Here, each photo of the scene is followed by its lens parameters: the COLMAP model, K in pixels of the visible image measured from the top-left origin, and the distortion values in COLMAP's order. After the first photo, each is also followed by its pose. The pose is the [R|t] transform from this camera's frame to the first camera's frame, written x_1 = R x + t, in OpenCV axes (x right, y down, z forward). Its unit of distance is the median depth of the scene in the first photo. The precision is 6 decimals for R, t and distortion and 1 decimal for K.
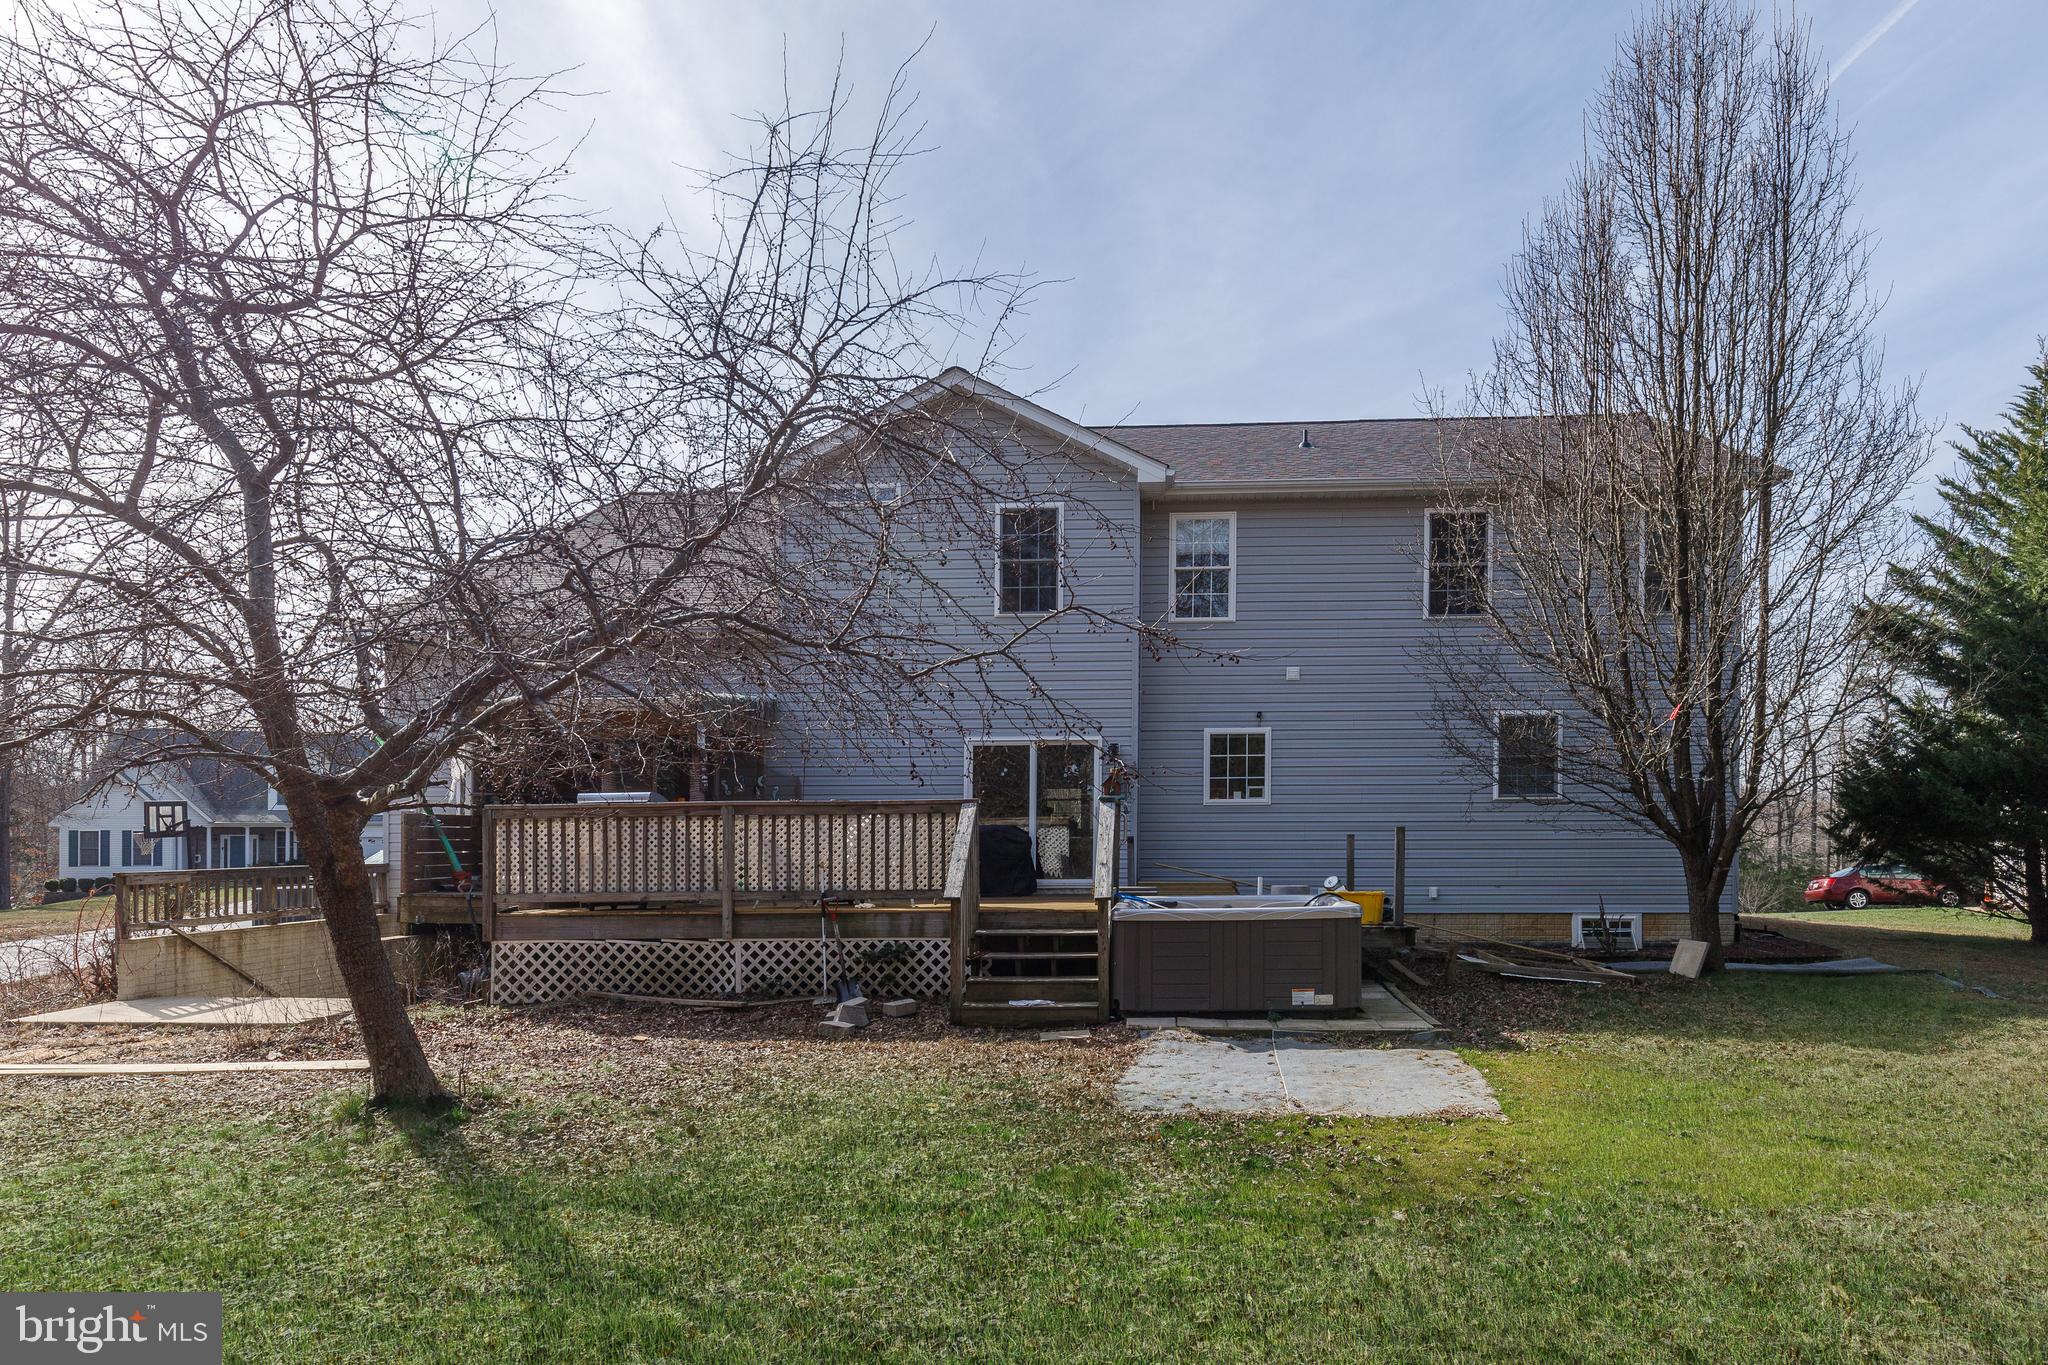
lens RADIAL K [[1107.4, 0, 1025.4], [0, 1107.4, 689.8], [0, 0, 1]] dist [-0.003143, -0.000297]
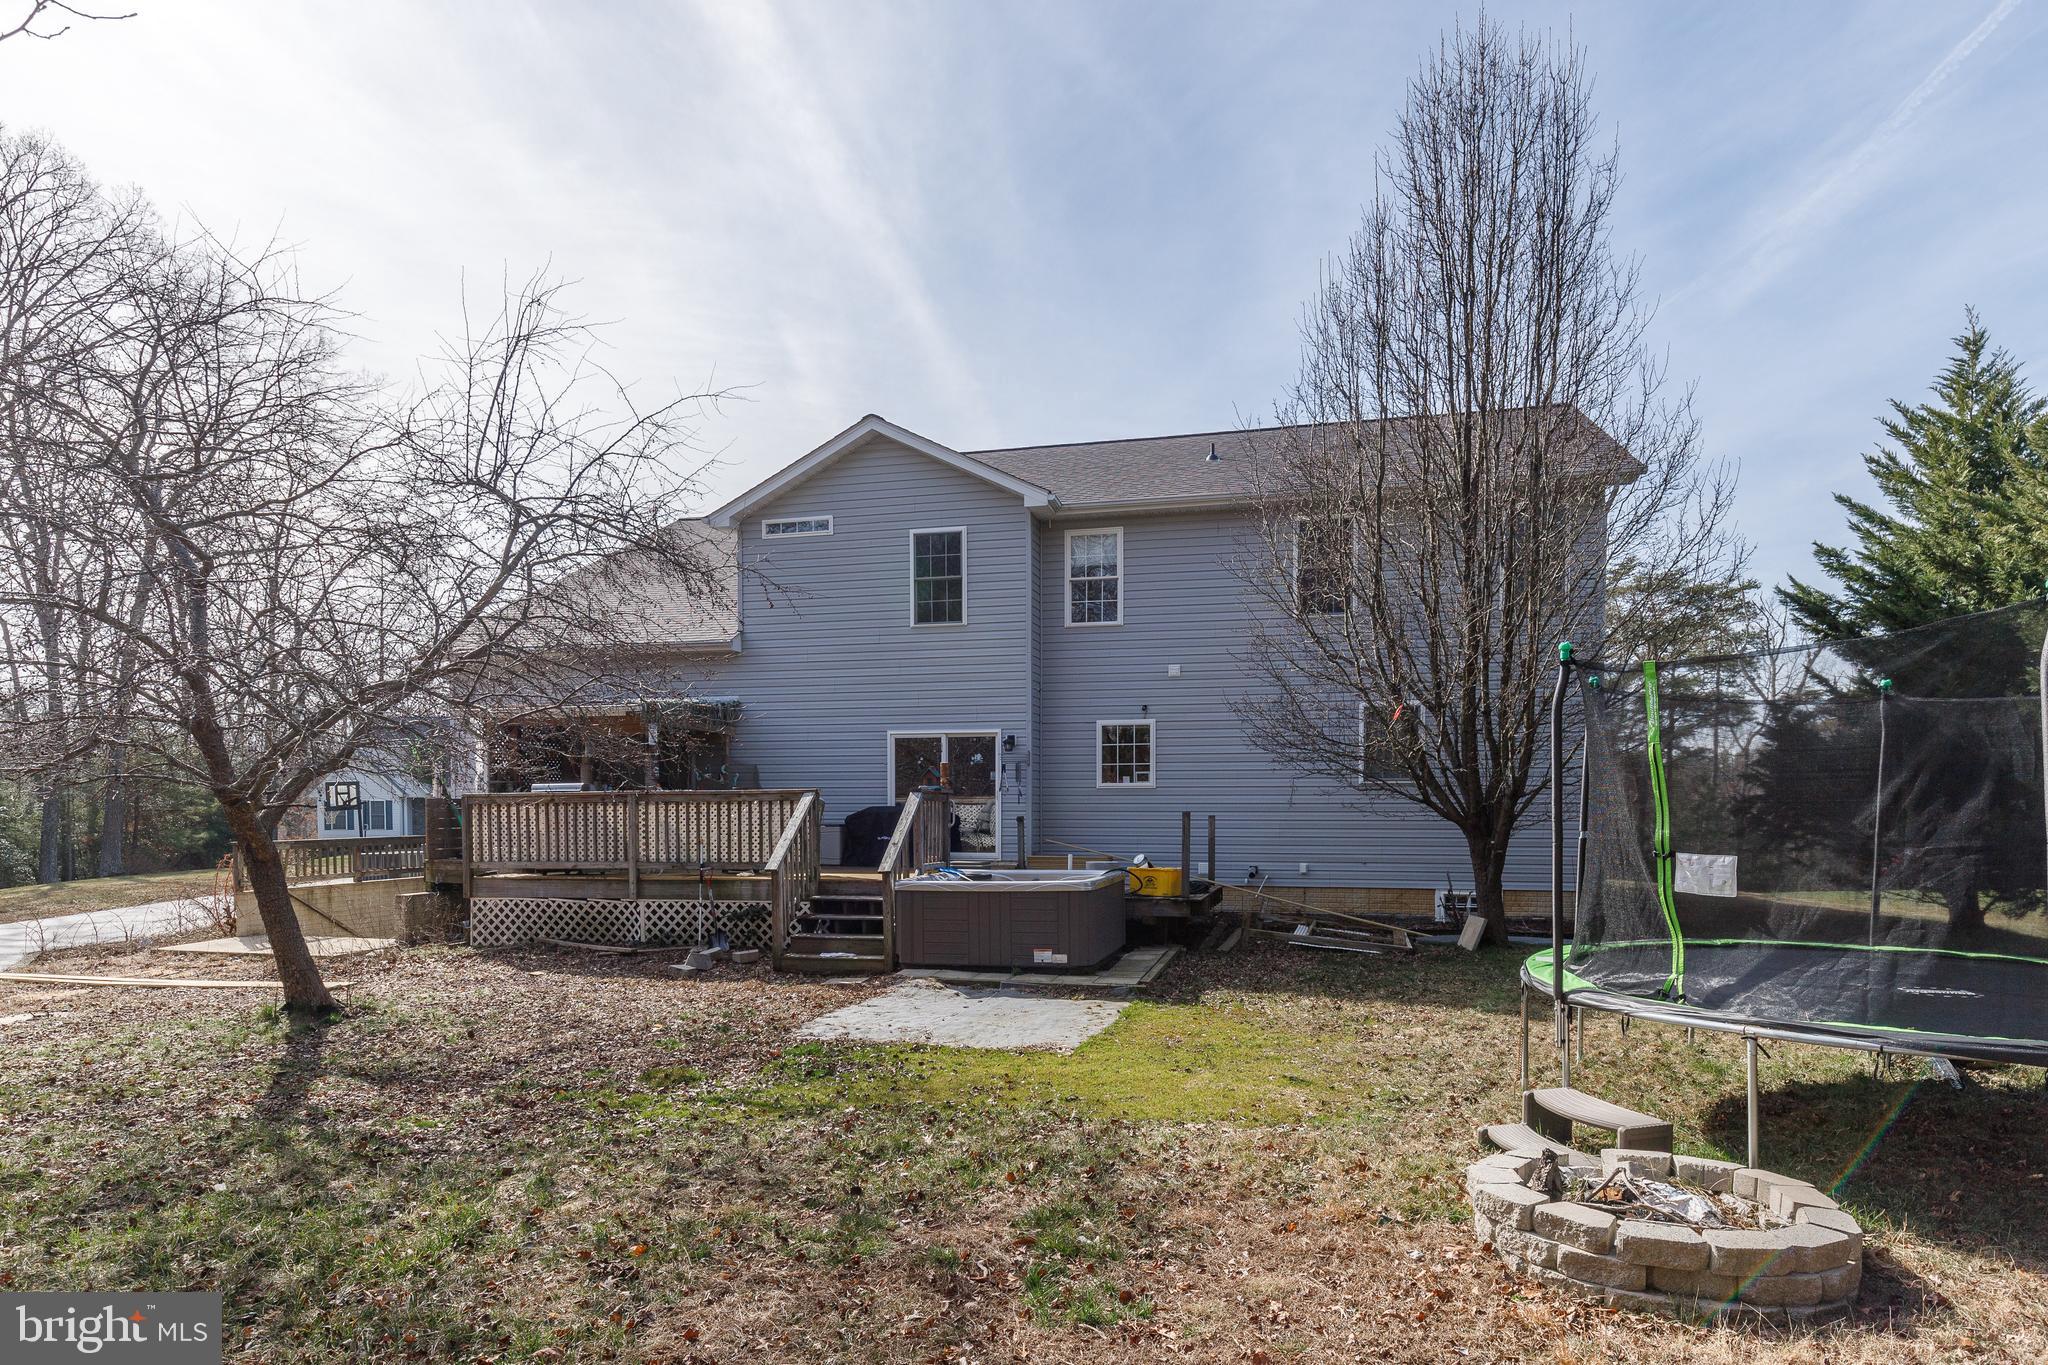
lens RADIAL K [[1082.6, 0, 1022.3], [0, 1082.6, 679.2], [0, 0, 1]] dist [-0.000539, -0.000370]
pose [[0.984038, -0.018181, -0.177026, 0.389429], [0.021617, 0.999613, 0.017497, -0.038946], [0.176640, -0.021045, 0.984051, -0.136616]]
